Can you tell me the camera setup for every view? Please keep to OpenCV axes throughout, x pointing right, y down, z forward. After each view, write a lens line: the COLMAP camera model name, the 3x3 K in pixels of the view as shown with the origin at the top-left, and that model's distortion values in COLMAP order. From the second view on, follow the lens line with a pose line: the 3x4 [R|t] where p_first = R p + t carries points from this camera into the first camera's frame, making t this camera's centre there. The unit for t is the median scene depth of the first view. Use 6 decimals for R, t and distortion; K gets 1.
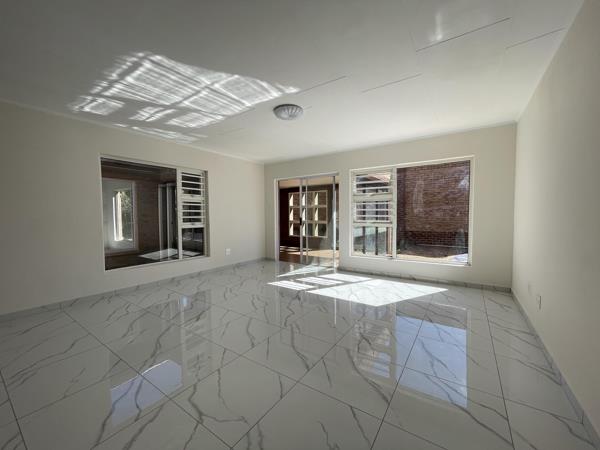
lens RADIAL K [[241.9, 0, 299.1], [0, 241.9, 225.6], [0, 0, 1]] dist [-0.001545, -0.000148]
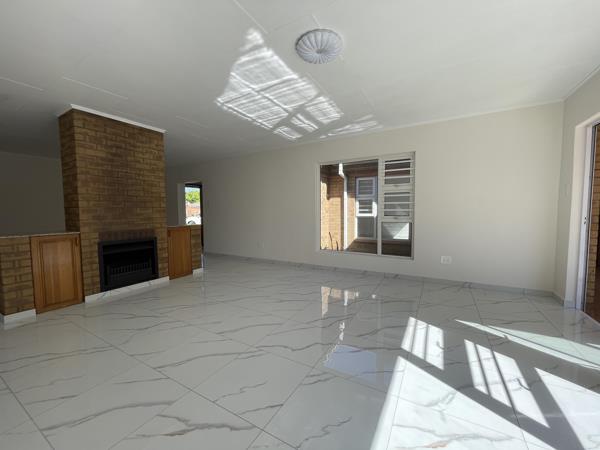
lens RADIAL K [[241.9, 0, 299.1], [0, 241.9, 225.6], [0, 0, 1]] dist [-0.001545, -0.000148]
pose [[0.077002, 0.069321, -0.994618, 0.639084], [-0.034924, 0.997155, 0.066794, -0.039890], [0.996419, 0.029592, 0.079204, 0.936194]]
